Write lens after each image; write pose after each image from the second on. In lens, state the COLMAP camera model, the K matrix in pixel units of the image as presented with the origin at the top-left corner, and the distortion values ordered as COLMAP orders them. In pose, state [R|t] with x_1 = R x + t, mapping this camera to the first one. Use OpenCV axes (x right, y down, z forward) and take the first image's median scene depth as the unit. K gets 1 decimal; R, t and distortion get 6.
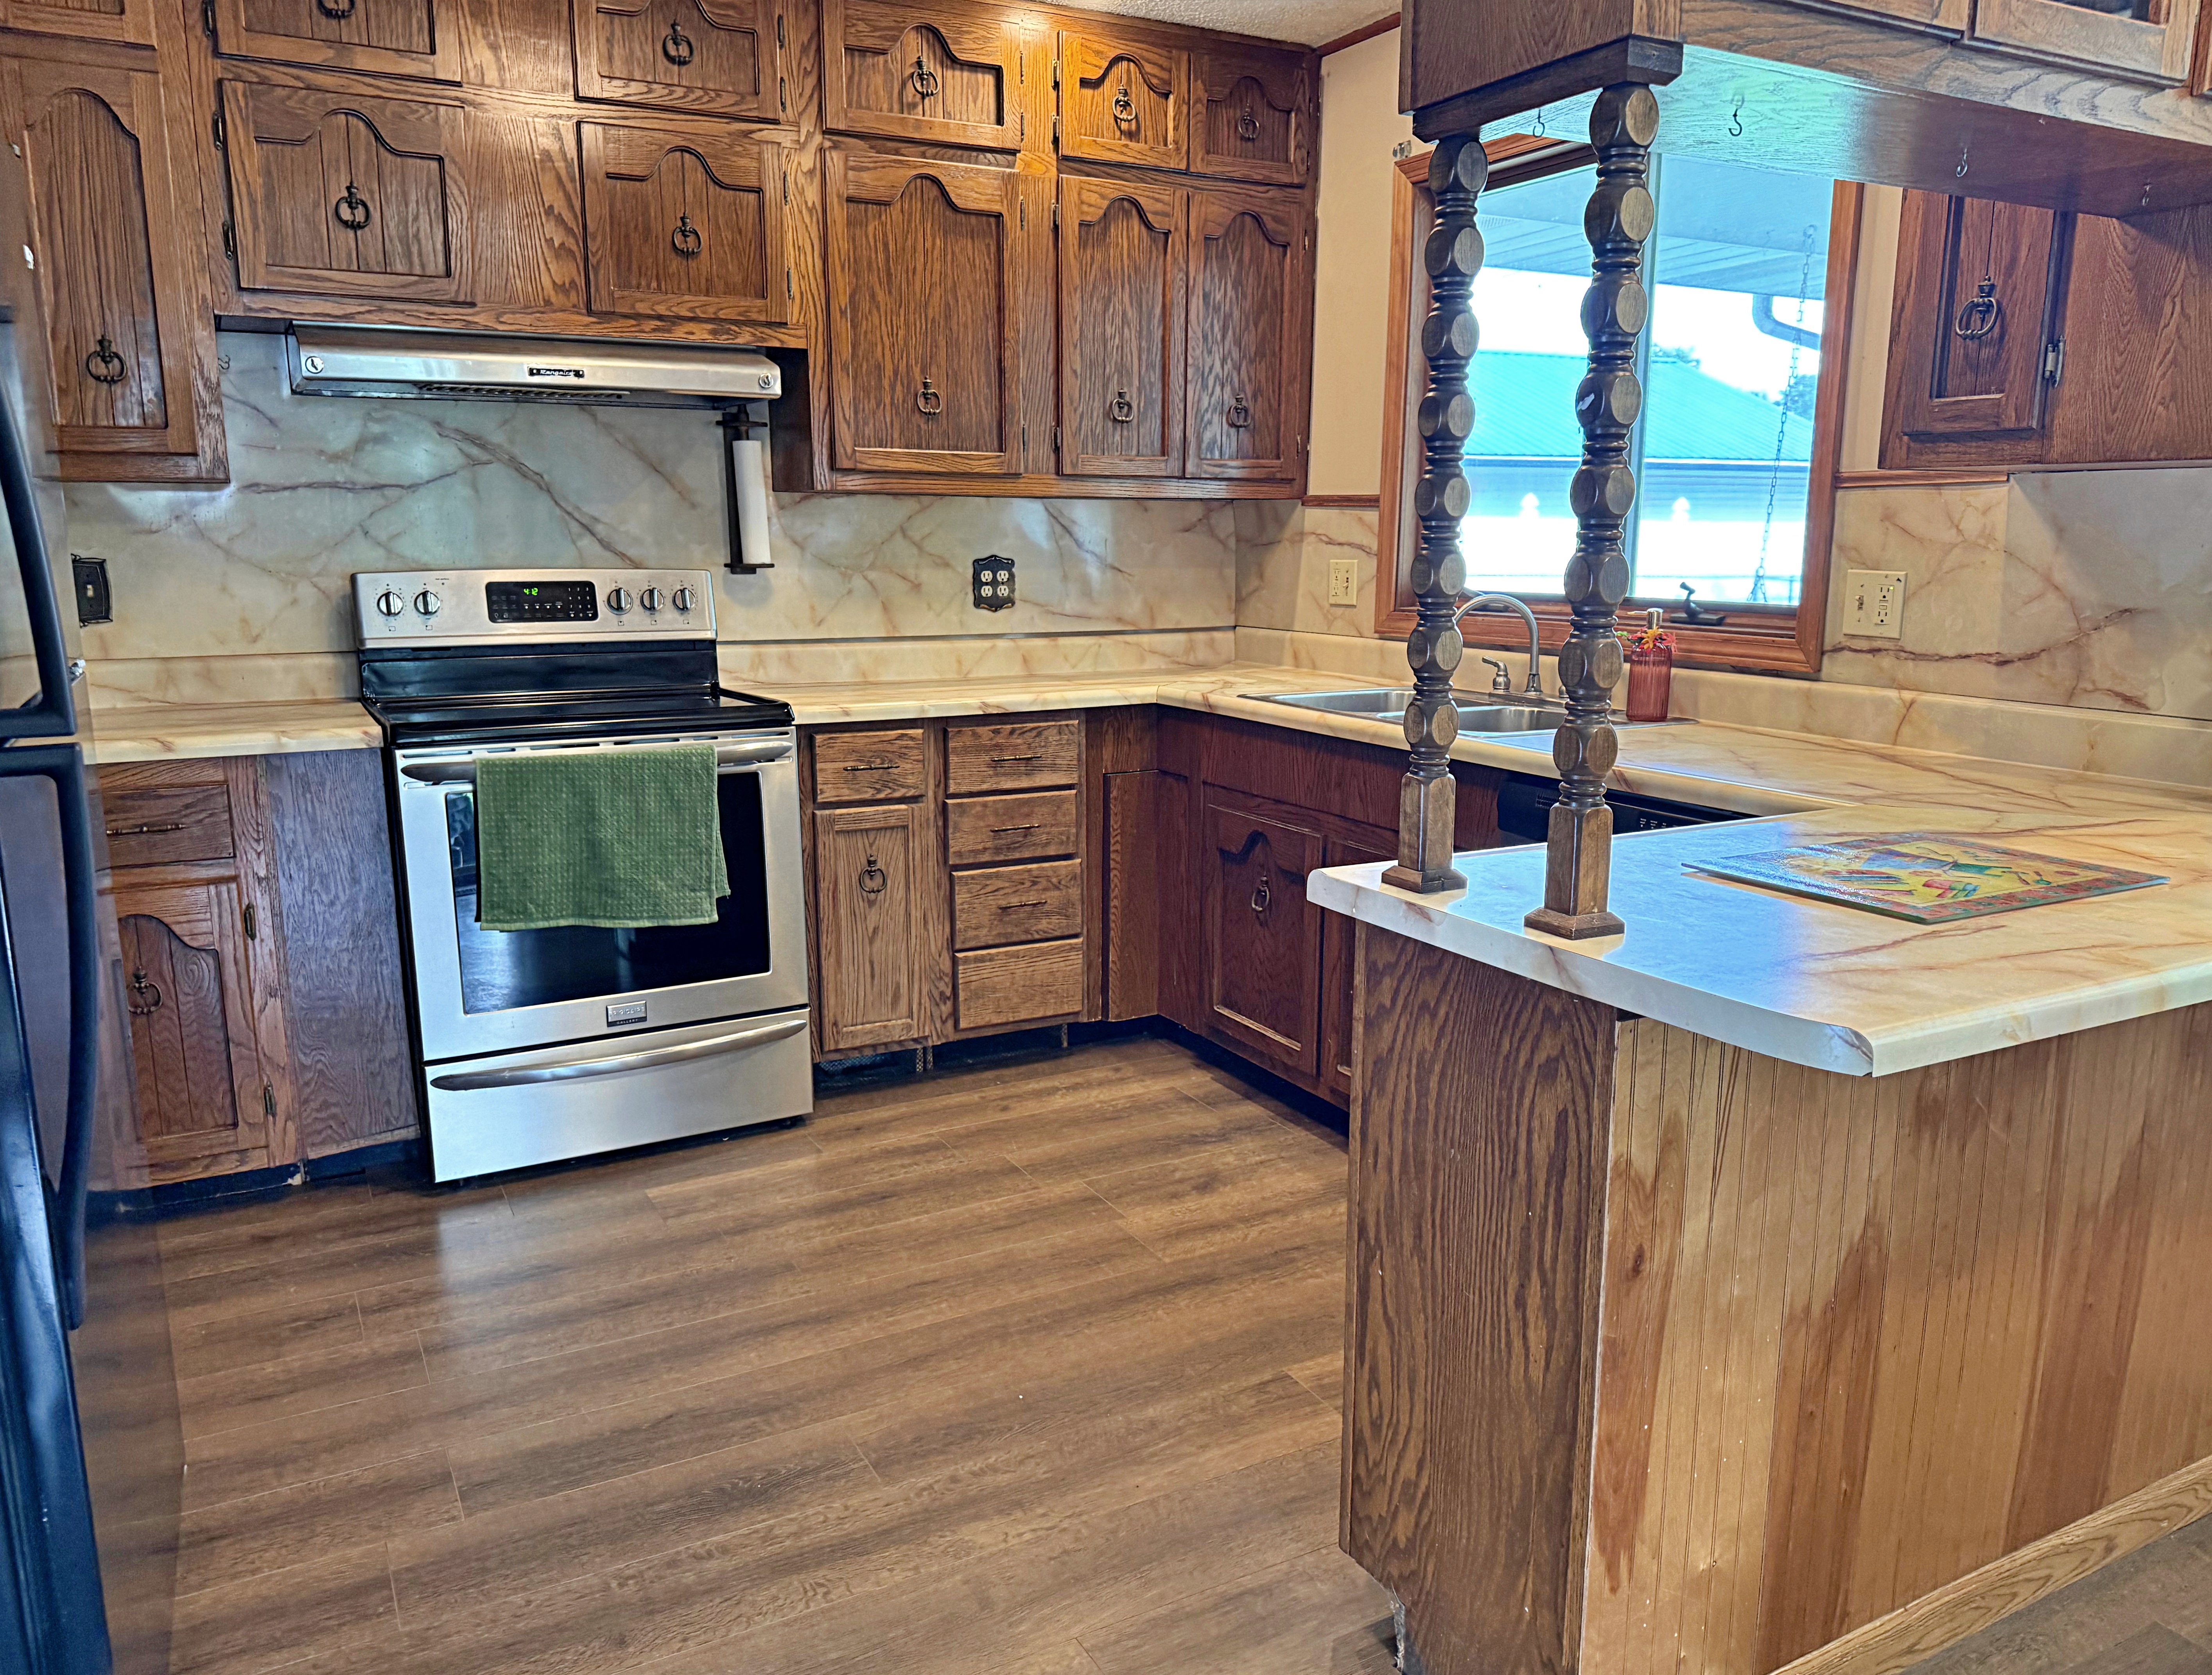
lens RADIAL K [[1664.5, 0, 1093.5], [0, 1664.5, 875.0], [0, 0, 1]] dist [0.157687, -0.294766]
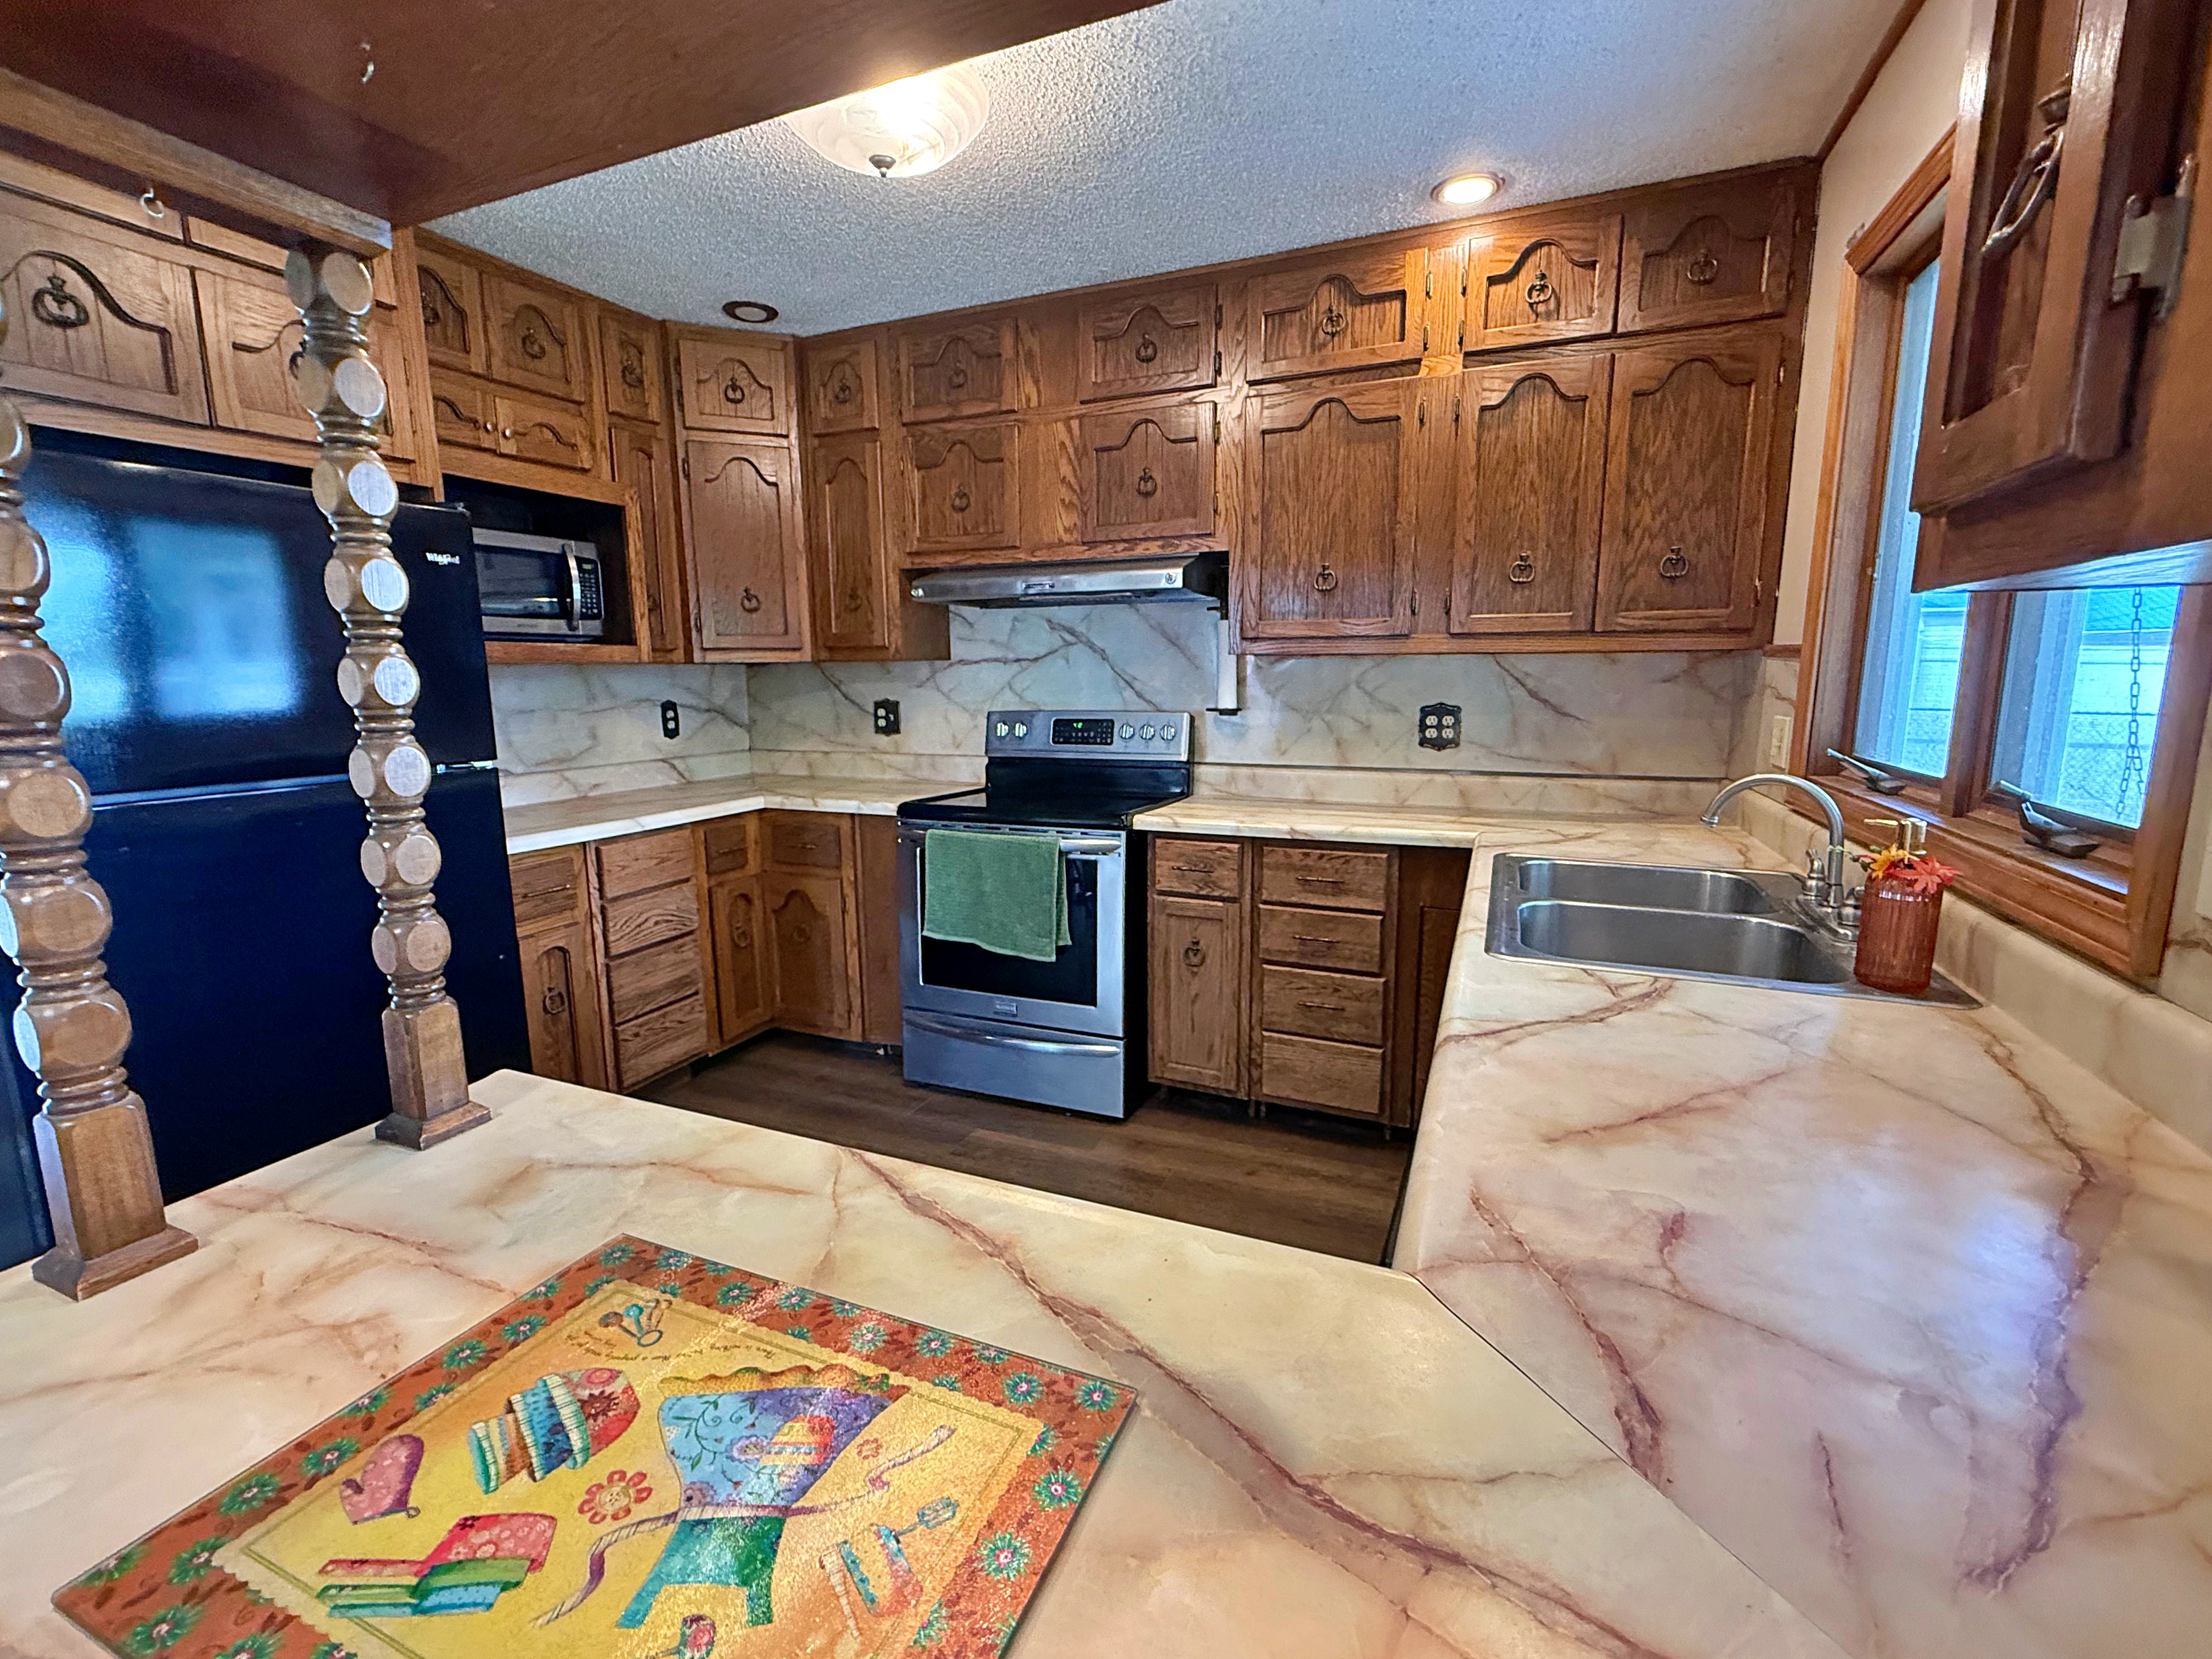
lens RADIAL K [[968.5, 0, 1059.6], [0, 968.5, 830.0], [0, 0, 1]] dist [0.008828, -0.005080]
pose [[0.610759, 0.121005, -0.782516, 0.356811], [-0.151795, 0.987818, 0.034275, -0.097958], [0.777131, 0.097848, 0.621686, 0.433321]]
